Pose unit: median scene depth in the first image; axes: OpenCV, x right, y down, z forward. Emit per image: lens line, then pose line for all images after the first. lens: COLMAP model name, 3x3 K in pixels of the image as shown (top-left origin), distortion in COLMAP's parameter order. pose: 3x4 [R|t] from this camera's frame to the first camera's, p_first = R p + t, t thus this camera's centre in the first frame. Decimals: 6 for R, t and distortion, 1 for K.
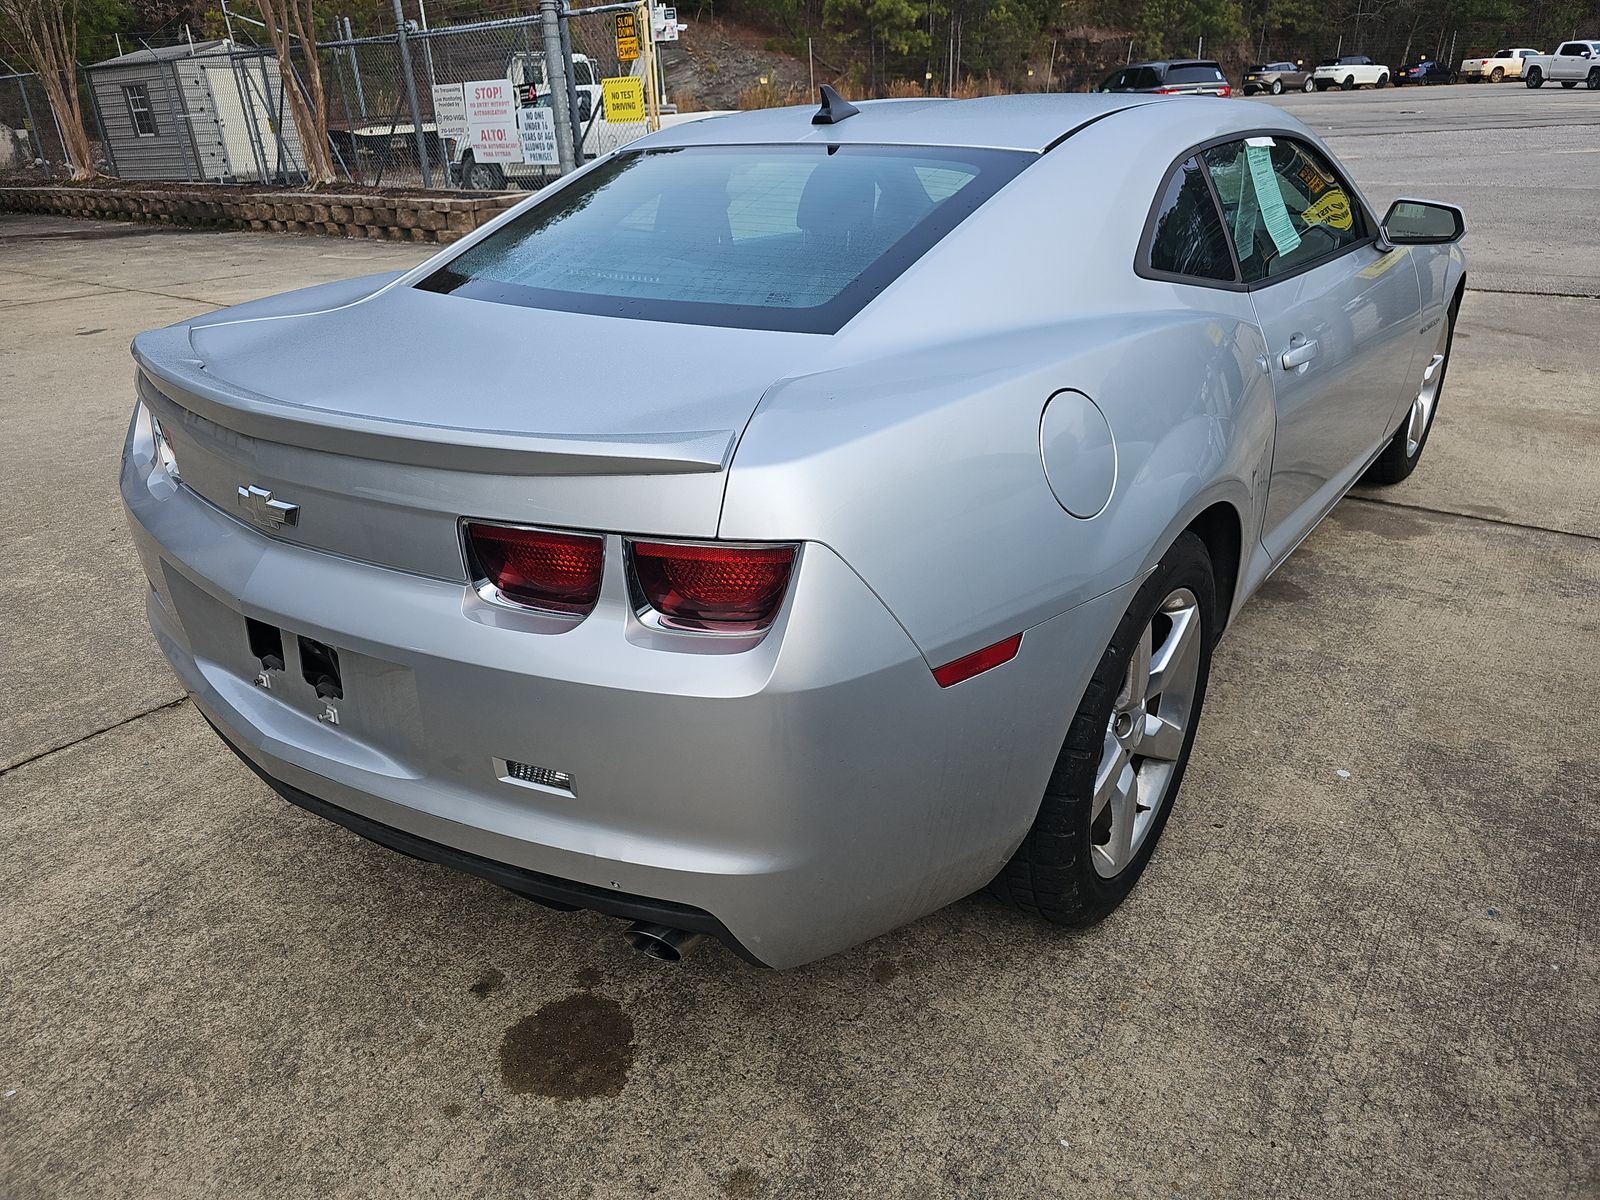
lens RADIAL K [[1080.8, 0, 776.2], [0, 1080.8, 599.4], [0, 0, 1]] dist [0.049019, -0.039874]
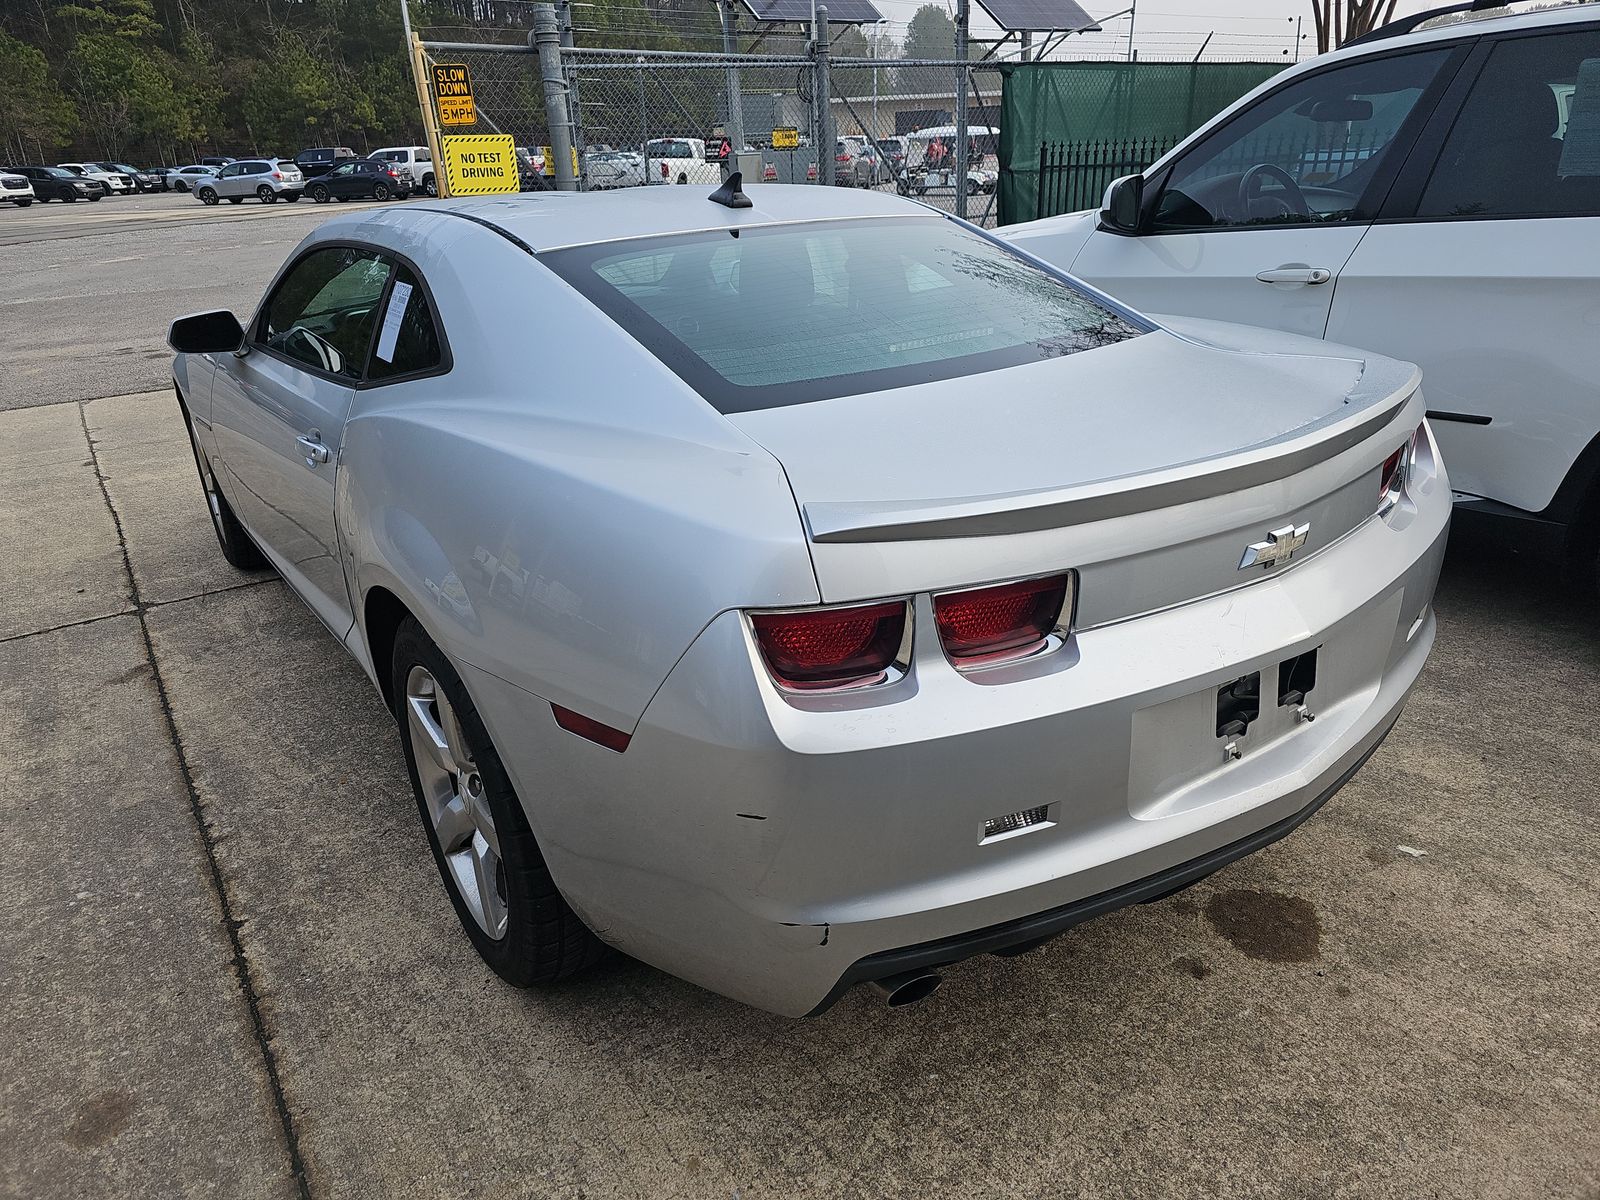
lens RADIAL K [[1068.5, 0, 797.6], [0, 1068.5, 587.2], [0, 0, 1]] dist [0.046212, -0.036695]
pose [[0.290305, -0.341421, 0.893954, -0.585122], [0.434014, 0.879554, 0.194979, -0.171507], [-0.852851, 0.331385, 0.403520, 0.381079]]
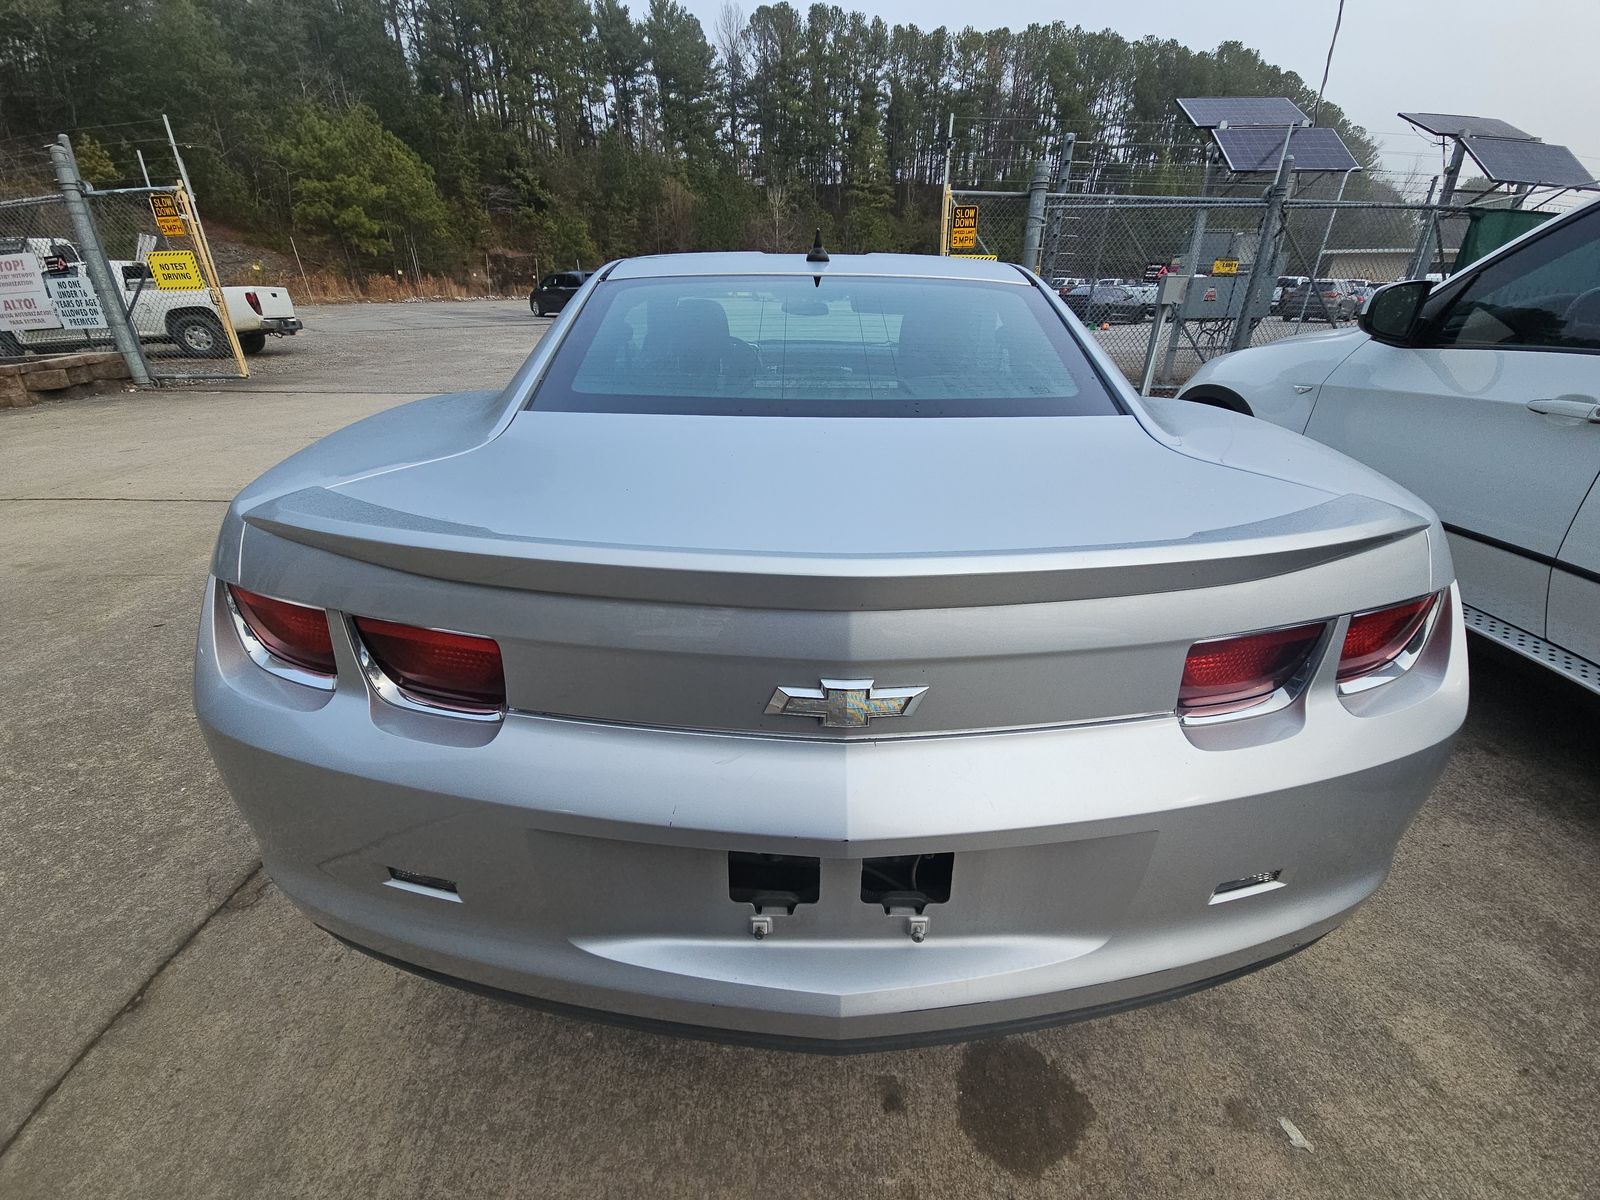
lens RADIAL K [[647.4, 0, 800.0], [0, 647.4, 600.0], [0, 0, 1]] dist [0.044683, -0.025887]
pose [[0.785776, -0.229225, 0.574467, -0.280463], [0.229386, 0.970556, 0.073511, -0.073600], [-0.574403, 0.074012, 0.815220, 0.255296]]
